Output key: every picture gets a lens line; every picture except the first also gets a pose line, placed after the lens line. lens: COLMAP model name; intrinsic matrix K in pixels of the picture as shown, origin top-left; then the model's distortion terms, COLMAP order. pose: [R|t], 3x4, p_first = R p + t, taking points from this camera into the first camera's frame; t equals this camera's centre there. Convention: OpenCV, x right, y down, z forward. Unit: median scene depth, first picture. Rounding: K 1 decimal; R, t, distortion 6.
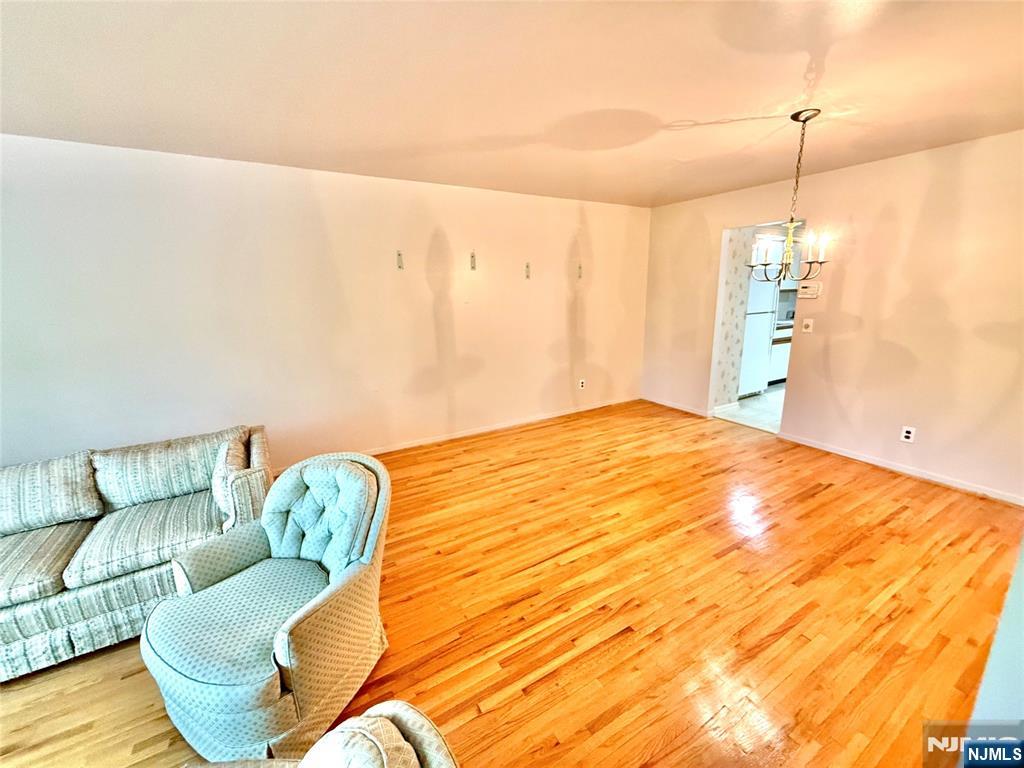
lens RADIAL K [[407.7, 0, 513.2], [0, 407.7, 380.4], [0, 0, 1]] dist [-0.001091, 0.000192]
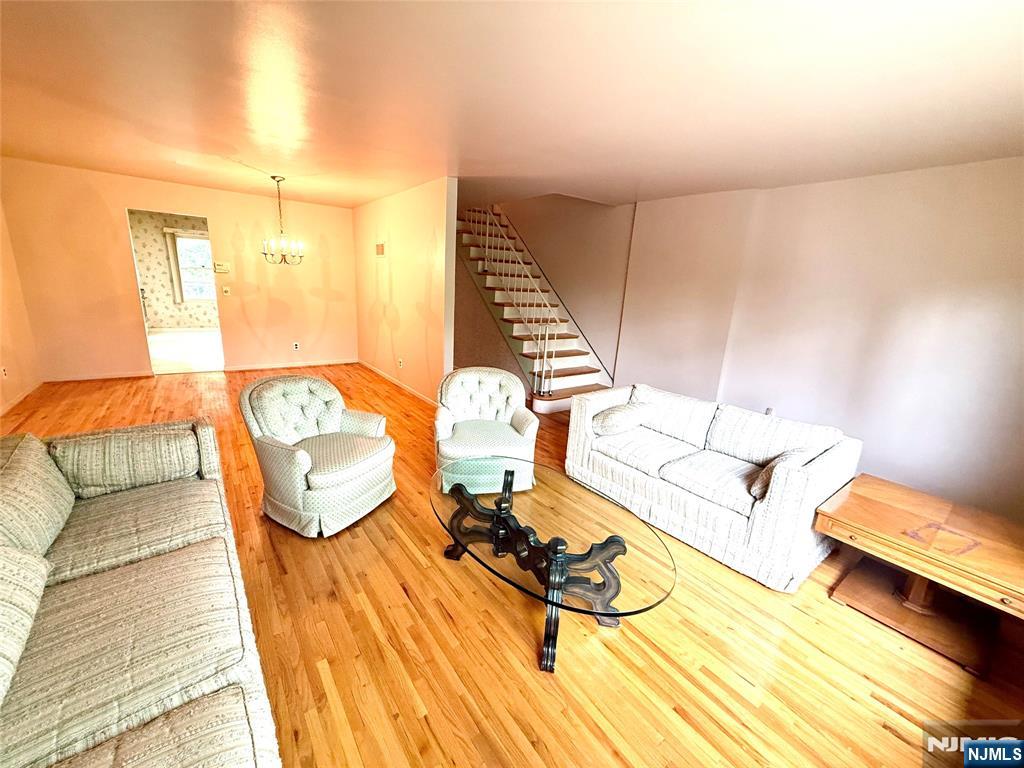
lens RADIAL K [[407.7, 0, 513.7], [0, 407.7, 383.2], [0, 0, 1]] dist [-0.001091, 0.000192]
pose [[-0.115430, -0.224131, 0.967699, -1.600315], [0.159851, 0.957322, 0.240795, -0.004871], [-0.980369, 0.182483, -0.074676, 0.229490]]
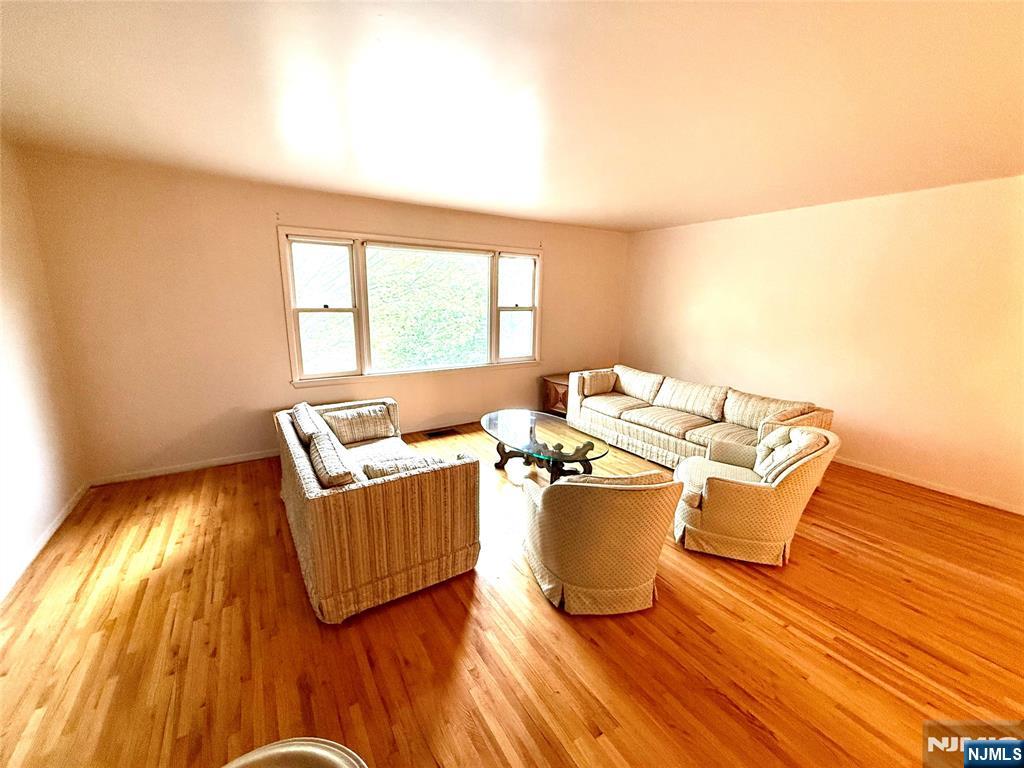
lens RADIAL K [[407.7, 0, 511.8], [0, 407.7, 379.3], [0, 0, 1]] dist [-0.001091, 0.000192]
pose [[0.034641, 0.216720, -0.975619, 0.693907], [-0.234551, 0.950702, 0.202857, -0.004339], [0.971486, 0.221805, 0.083765, -0.101978]]
